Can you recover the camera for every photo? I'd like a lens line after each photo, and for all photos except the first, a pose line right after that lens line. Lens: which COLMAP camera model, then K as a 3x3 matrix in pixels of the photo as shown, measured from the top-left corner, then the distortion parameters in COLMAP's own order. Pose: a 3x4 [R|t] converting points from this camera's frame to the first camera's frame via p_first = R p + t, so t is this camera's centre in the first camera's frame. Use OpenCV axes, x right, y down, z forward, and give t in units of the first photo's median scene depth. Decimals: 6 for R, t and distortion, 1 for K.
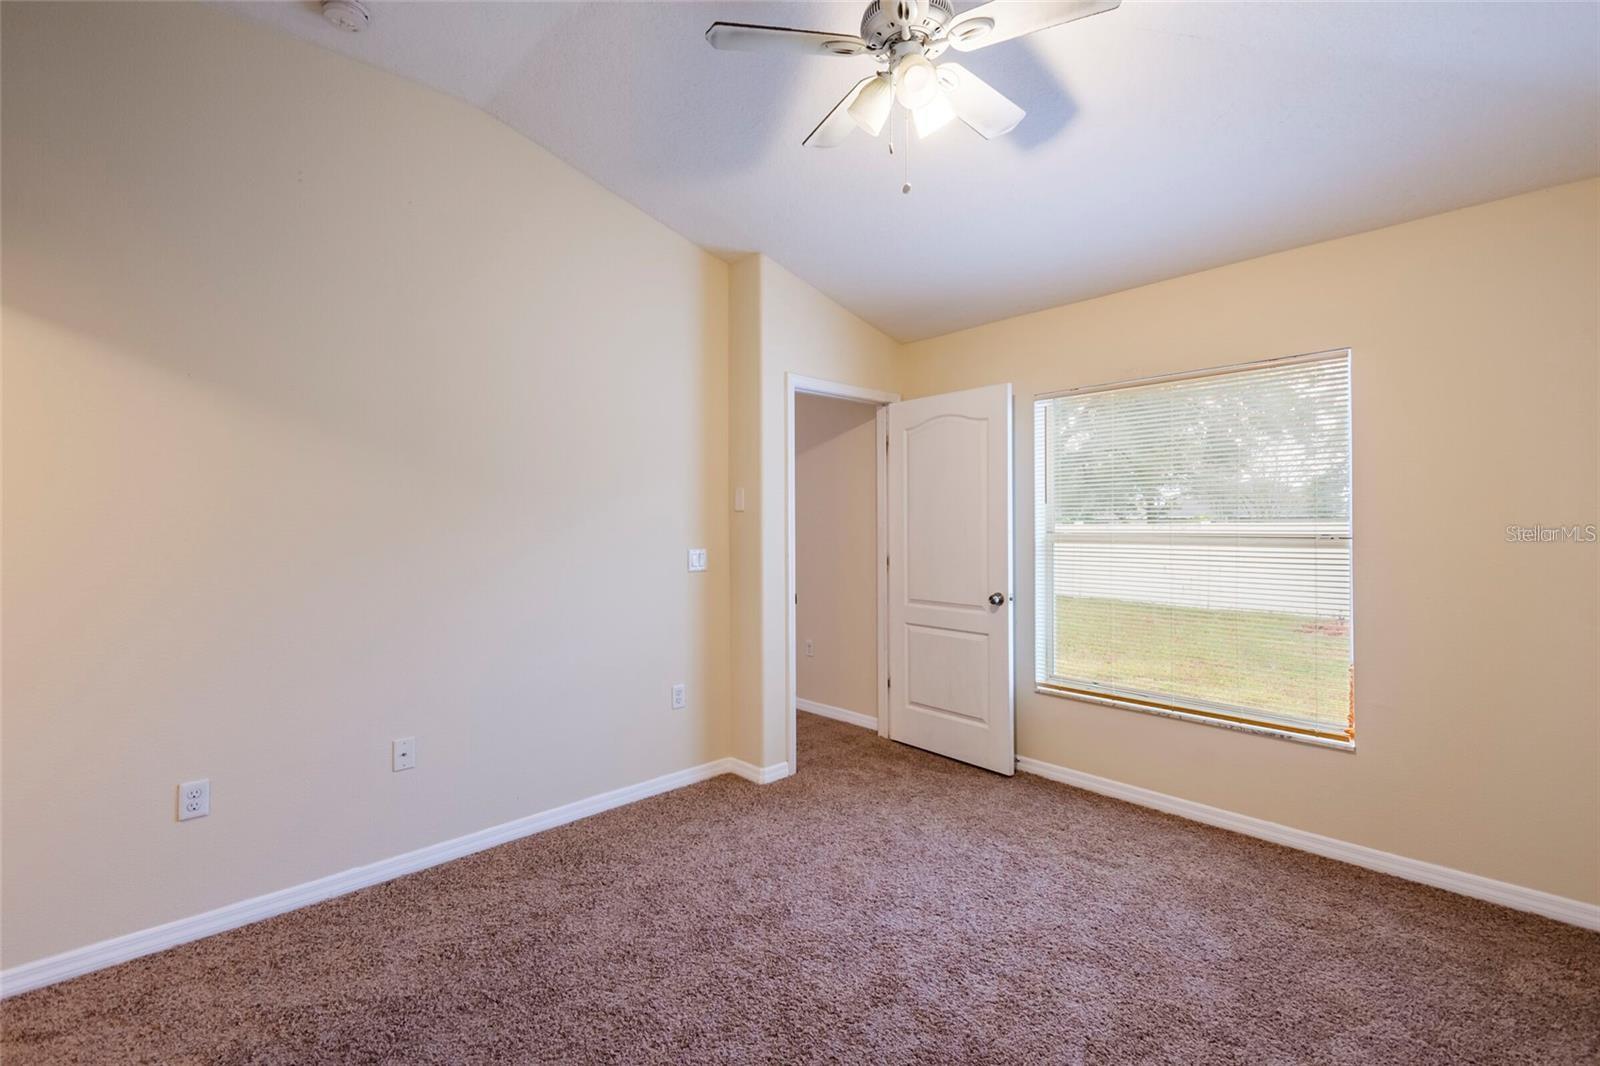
lens RADIAL K [[700.7, 0, 798.2], [0, 700.7, 526.7], [0, 0, 1]] dist [0.022452, -0.000416]
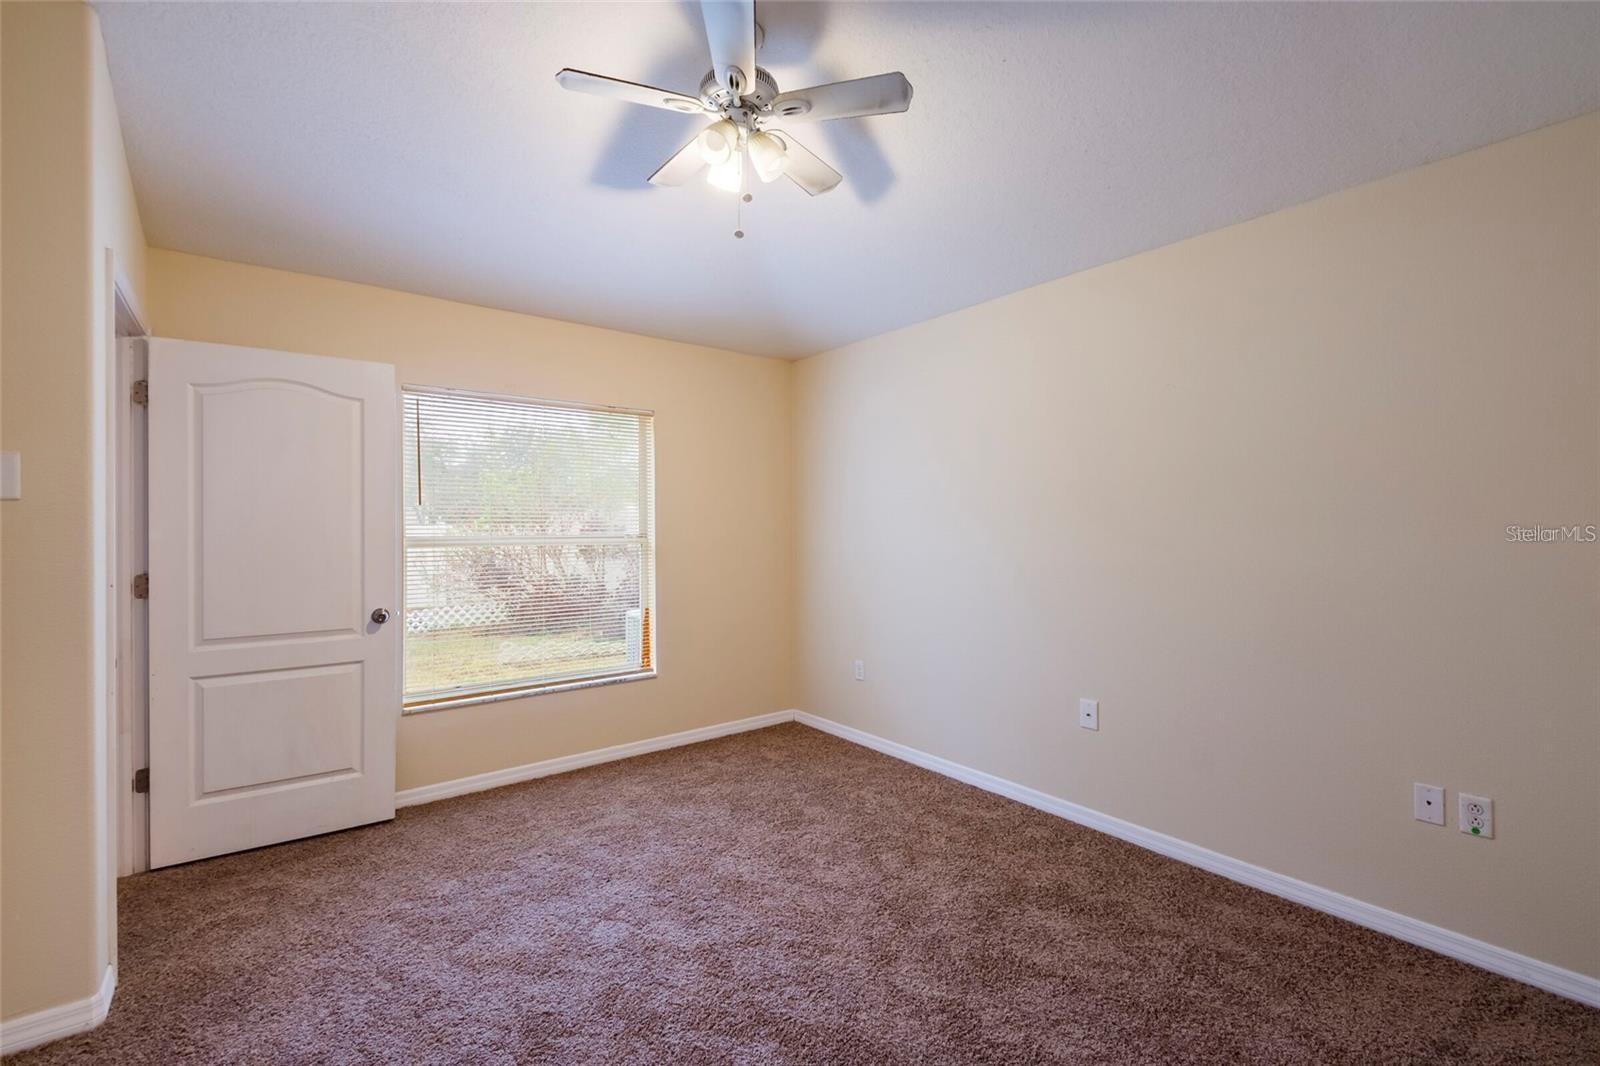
lens RADIAL K [[700.7, 0, 798.2], [0, 700.7, 526.7], [0, 0, 1]] dist [0.022452, -0.000416]
pose [[0.092359, 0.001579, 0.995725, -0.520762], [0.003907, 0.999990, -0.001949, -0.001084], [-0.995718, 0.004070, 0.092352, 0.421325]]
